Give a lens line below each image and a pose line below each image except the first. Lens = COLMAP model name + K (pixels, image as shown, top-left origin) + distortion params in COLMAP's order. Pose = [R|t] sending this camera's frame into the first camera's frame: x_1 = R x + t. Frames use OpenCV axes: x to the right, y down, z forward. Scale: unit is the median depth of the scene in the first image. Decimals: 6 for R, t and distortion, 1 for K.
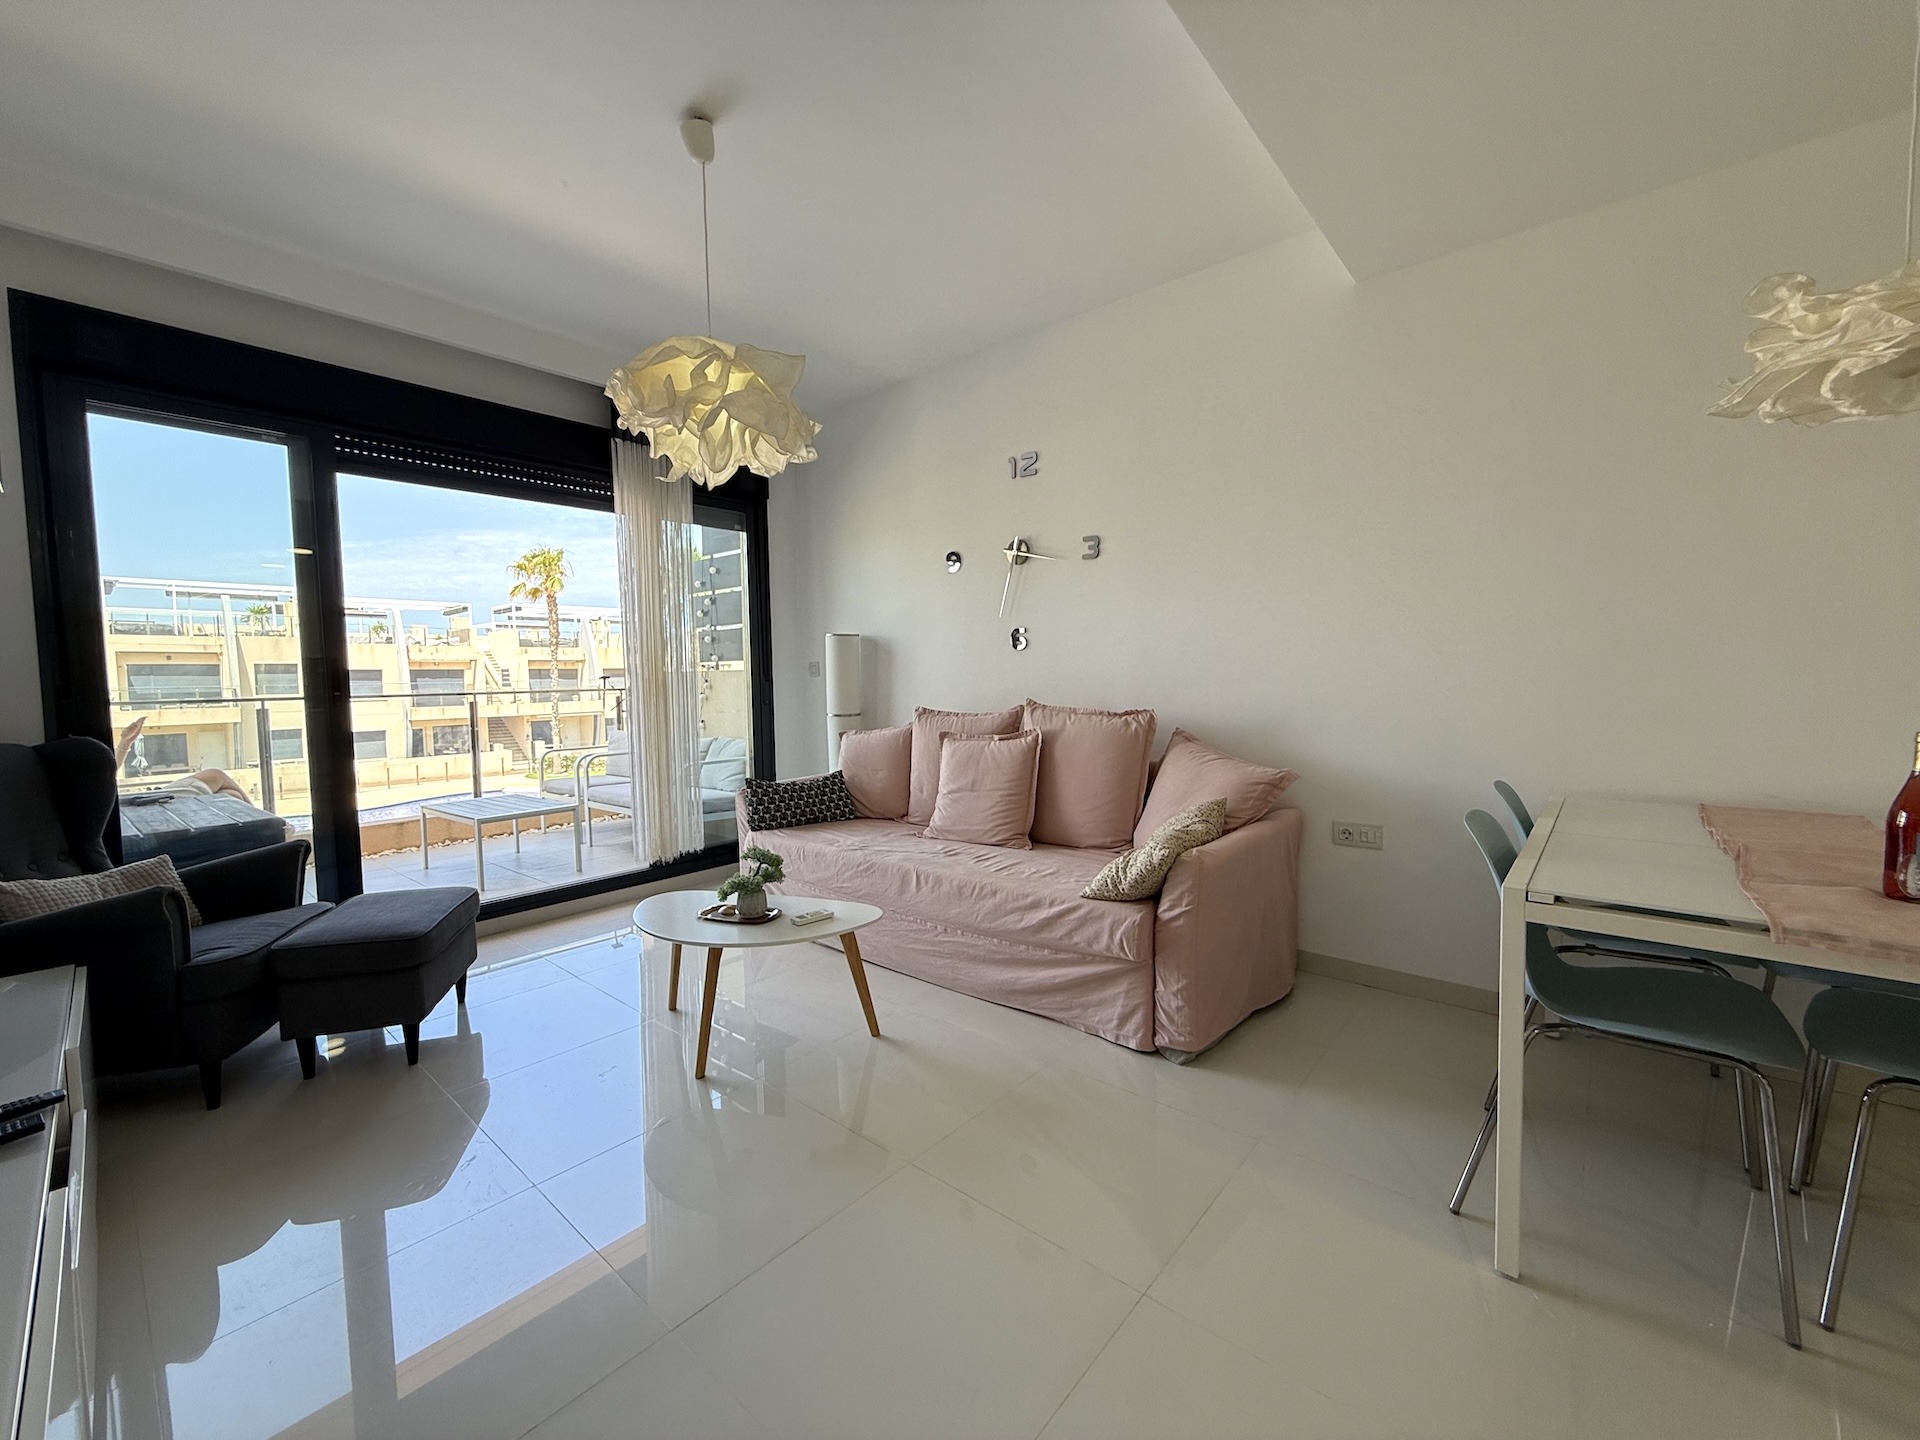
lens RADIAL K [[766.9, 0, 954.4], [0, 766.9, 717.5], [0, 0, 1]] dist [-0.000346, -0.000205]
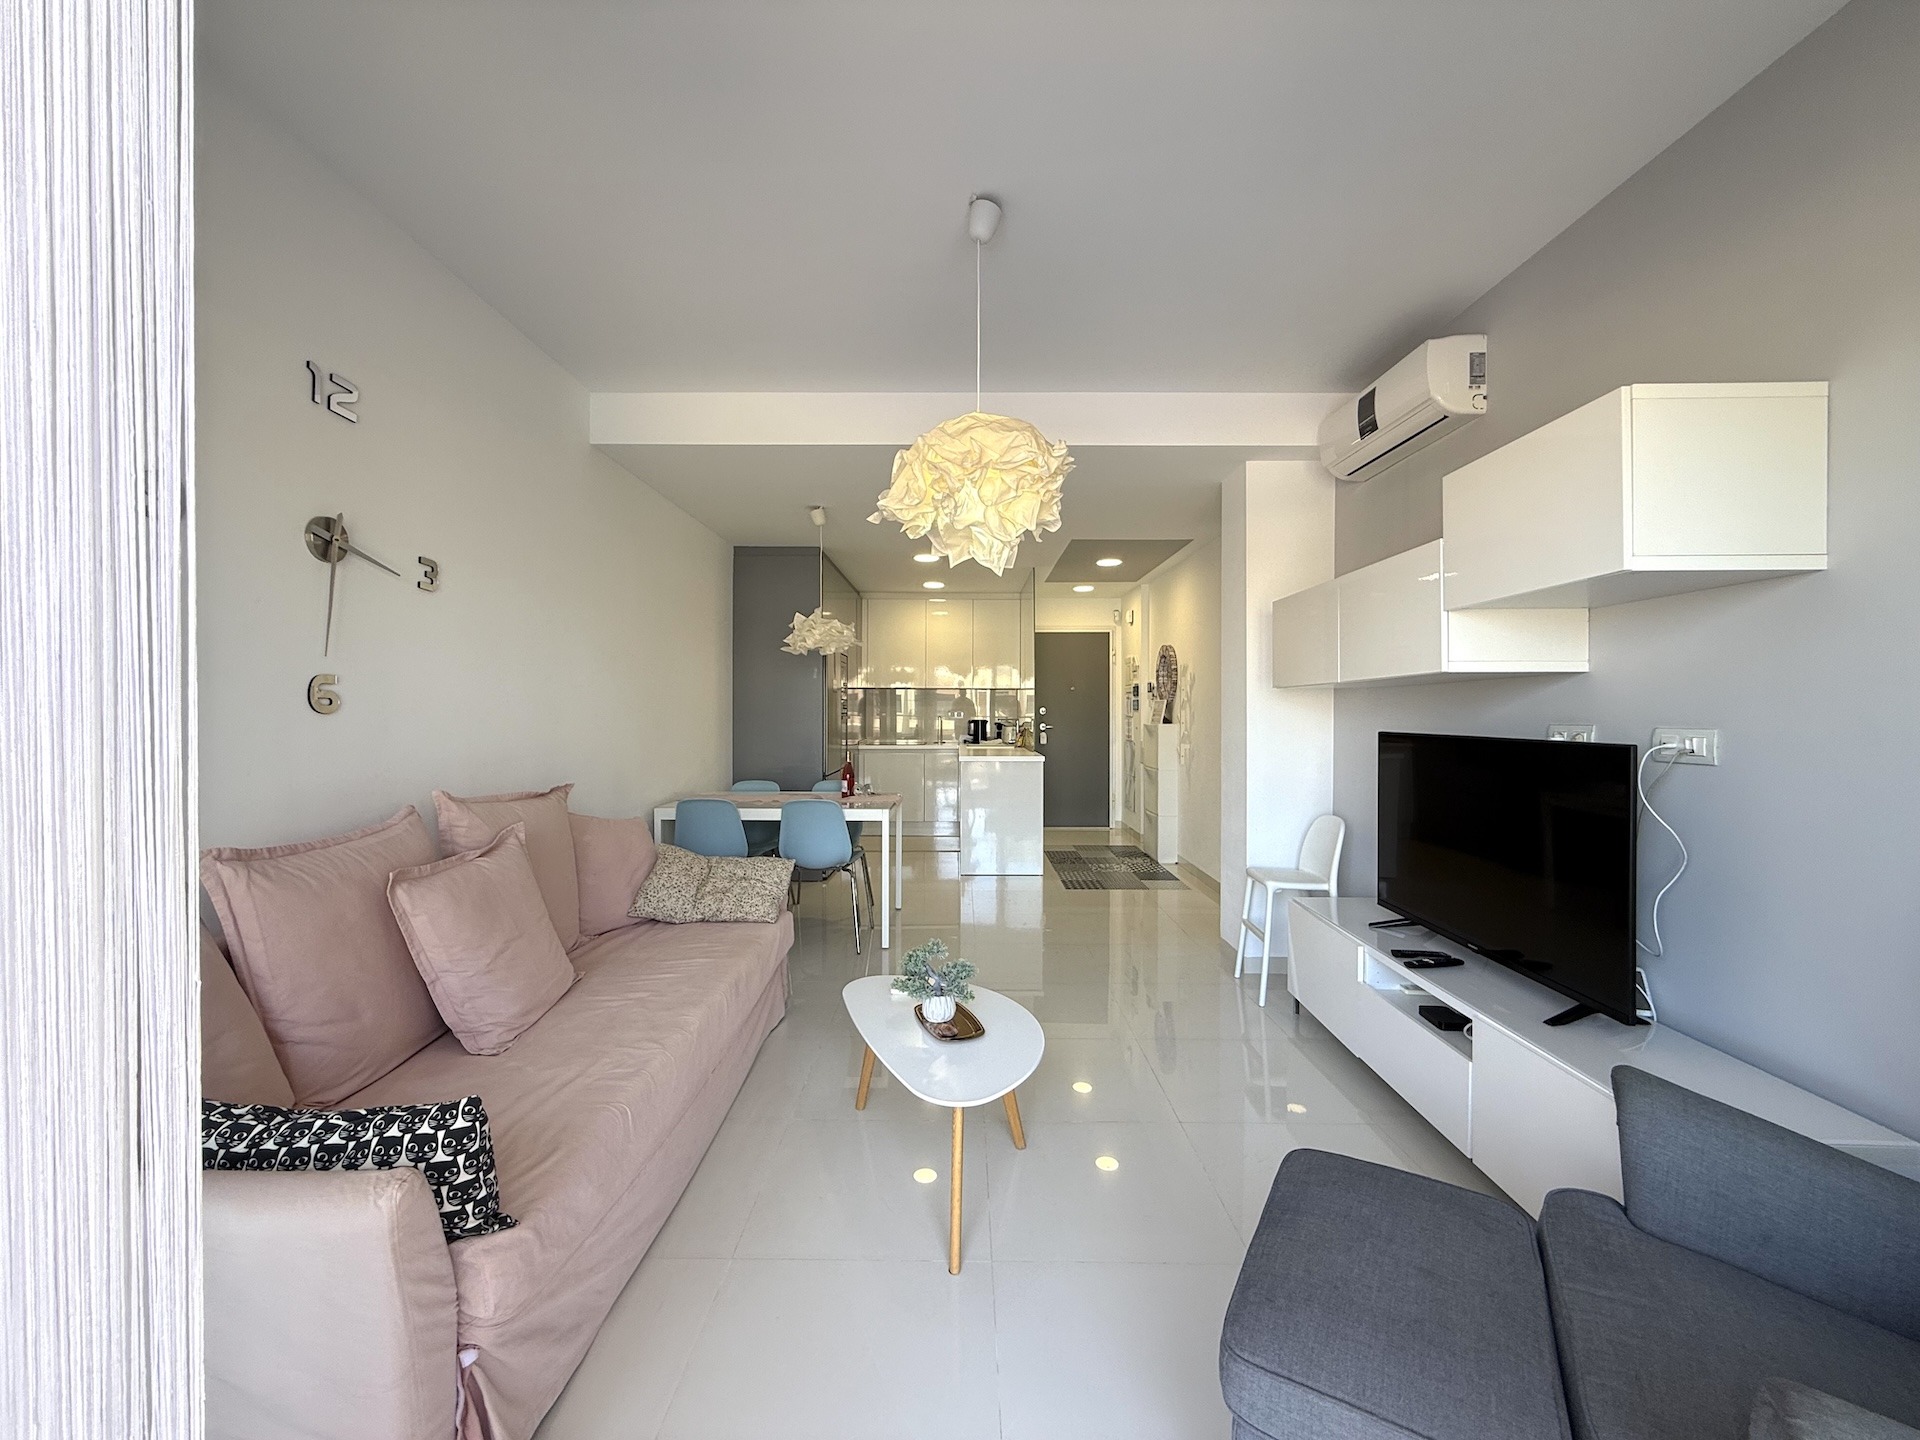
lens RADIAL K [[766.9, 0, 954.4], [0, 766.9, 717.5], [0, 0, 1]] dist [-0.000346, -0.000205]
pose [[-0.646438, 0.009057, 0.762913, -0.777666], [0.052403, 0.998095, 0.032554, -0.097904], [-0.761165, 0.061023, -0.645682, 1.245692]]
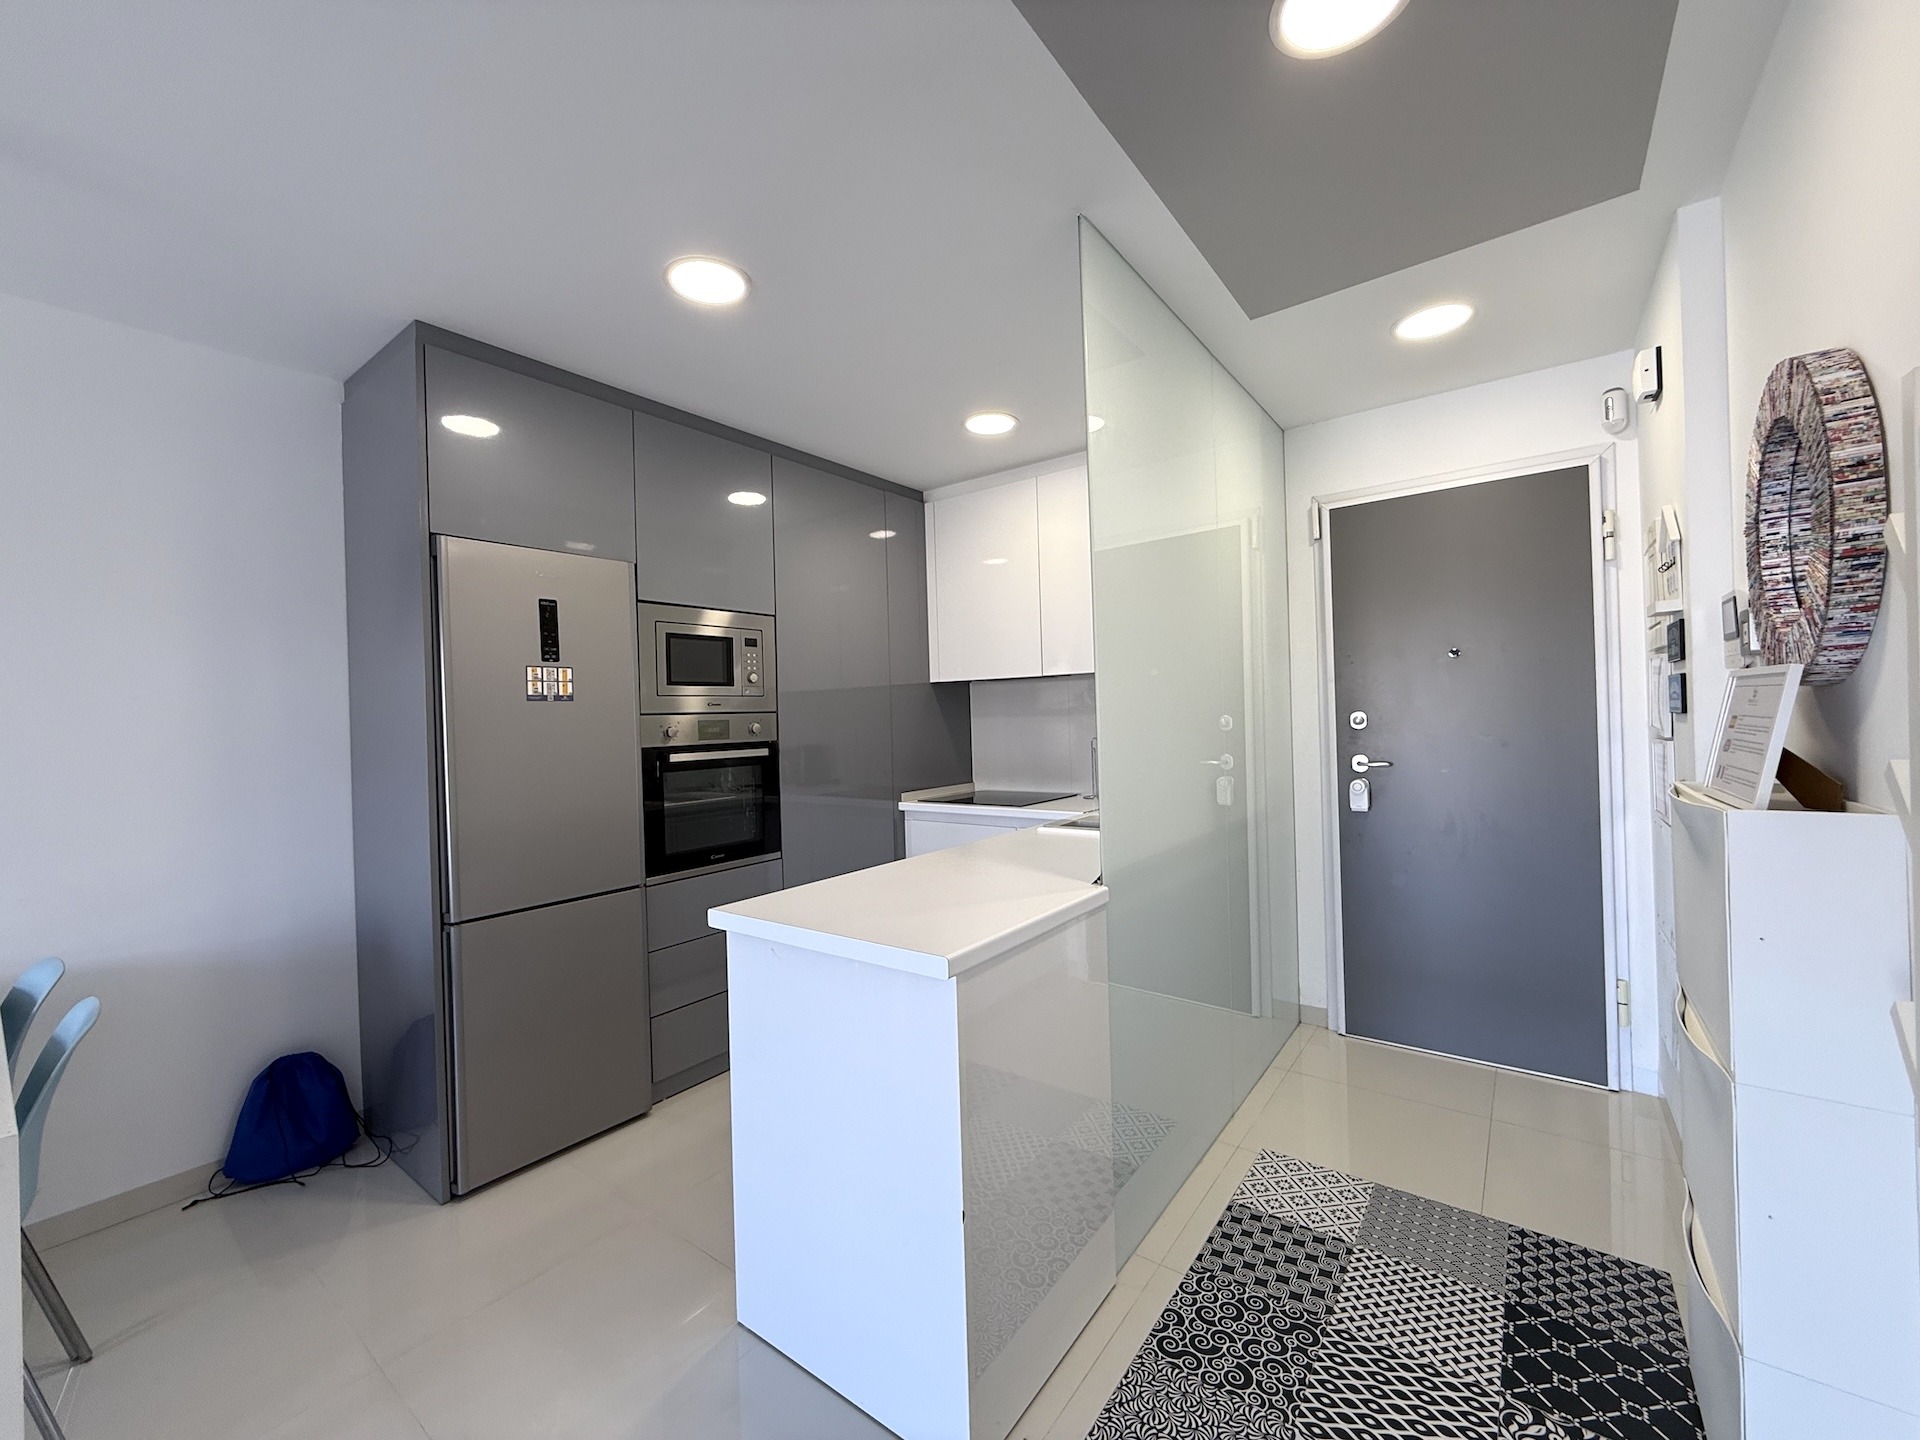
lens RADIAL K [[766.9, 0, 954.4], [0, 766.9, 717.5], [0, 0, 1]] dist [-0.000346, -0.000205]
pose [[-0.062493, 0.019275, 0.997859, 0.138224], [0.085674, 0.996227, -0.013878, -0.049842], [-0.994361, 0.084623, -0.063909, -0.171588]]
